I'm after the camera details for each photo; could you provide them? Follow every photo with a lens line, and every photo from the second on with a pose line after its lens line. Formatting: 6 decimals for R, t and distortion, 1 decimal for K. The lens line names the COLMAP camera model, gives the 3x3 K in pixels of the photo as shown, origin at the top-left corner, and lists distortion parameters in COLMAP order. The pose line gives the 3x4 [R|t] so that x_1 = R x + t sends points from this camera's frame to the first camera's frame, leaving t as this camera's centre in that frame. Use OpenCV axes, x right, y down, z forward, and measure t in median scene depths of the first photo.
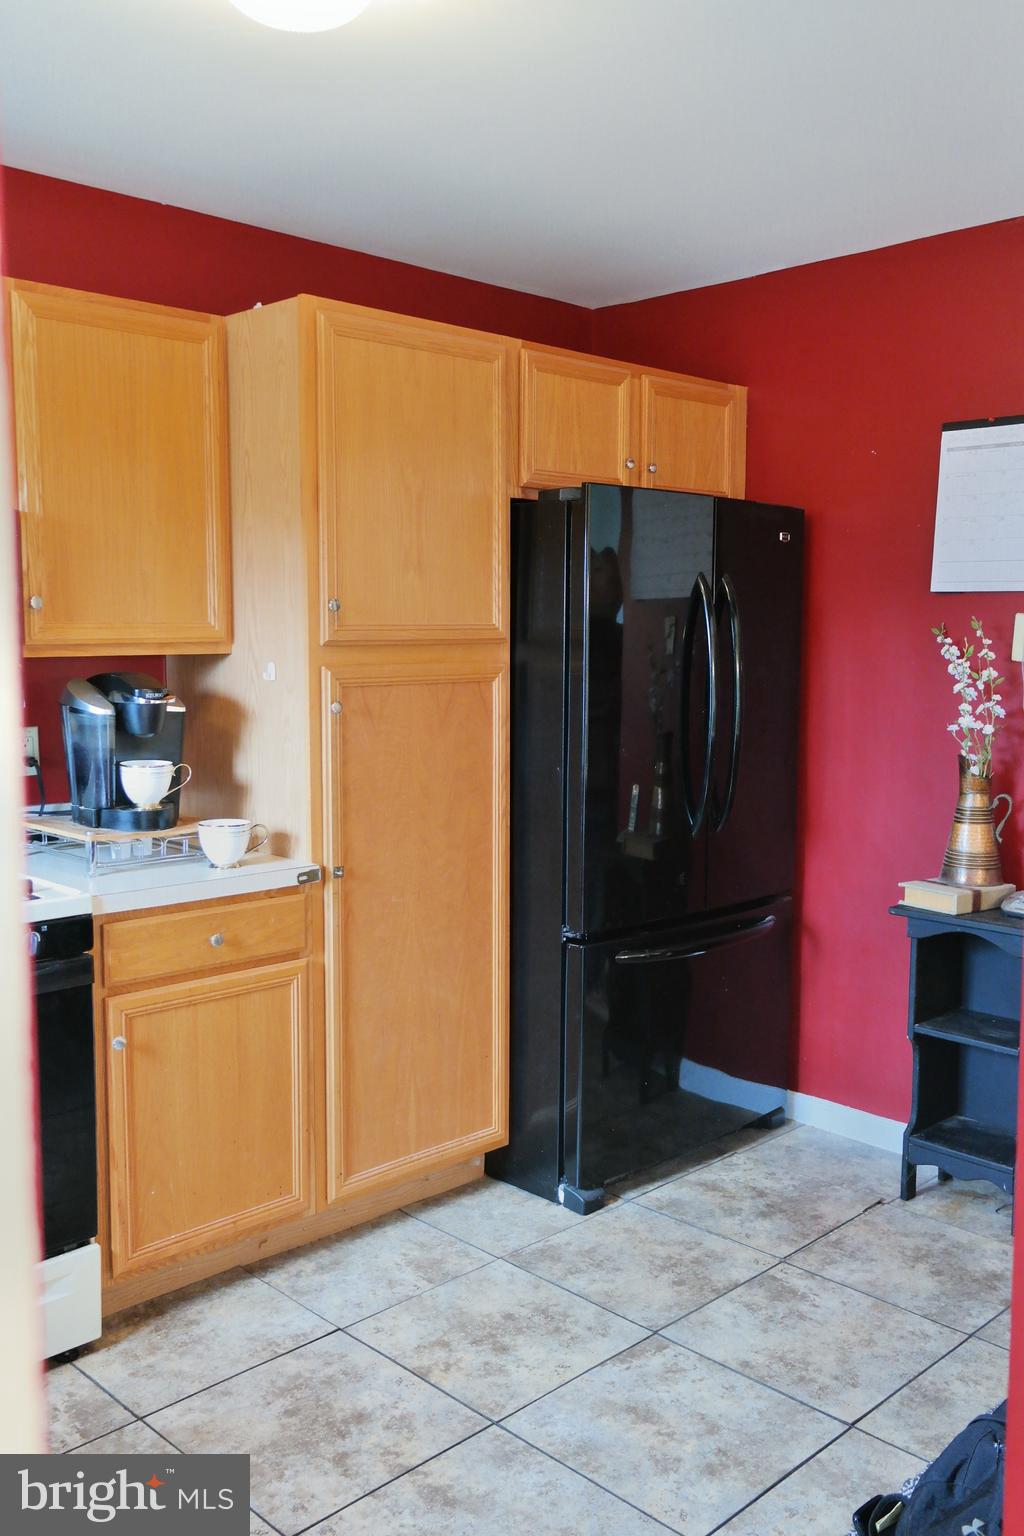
lens RADIAL K [[1371.3, 0, 505.0], [0, 1371.3, 763.8], [0, 0, 1]] dist [0.014496, 0.001386]
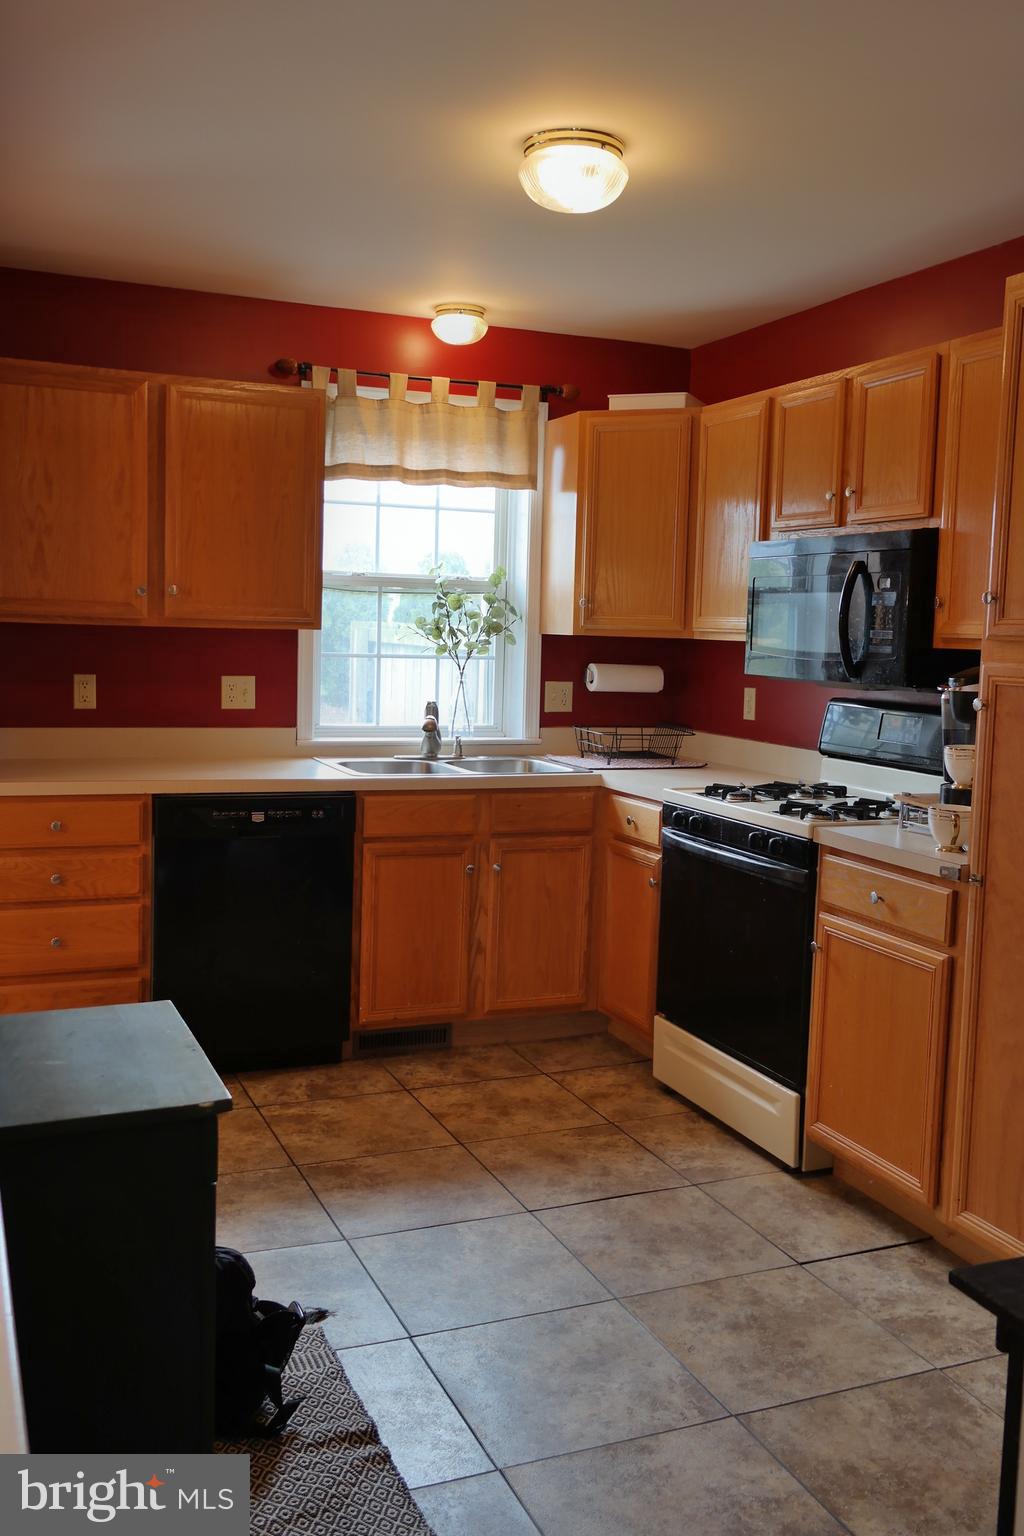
lens RADIAL K [[1371.3, 0, 505.0], [0, 1371.3, 763.8], [0, 0, 1]] dist [0.014496, 0.001386]
pose [[-0.369364, 0.076807, -0.926105, 0.937942], [-0.126824, 0.983088, 0.132115, -0.089679], [0.920590, 0.166251, -0.353377, 1.103181]]
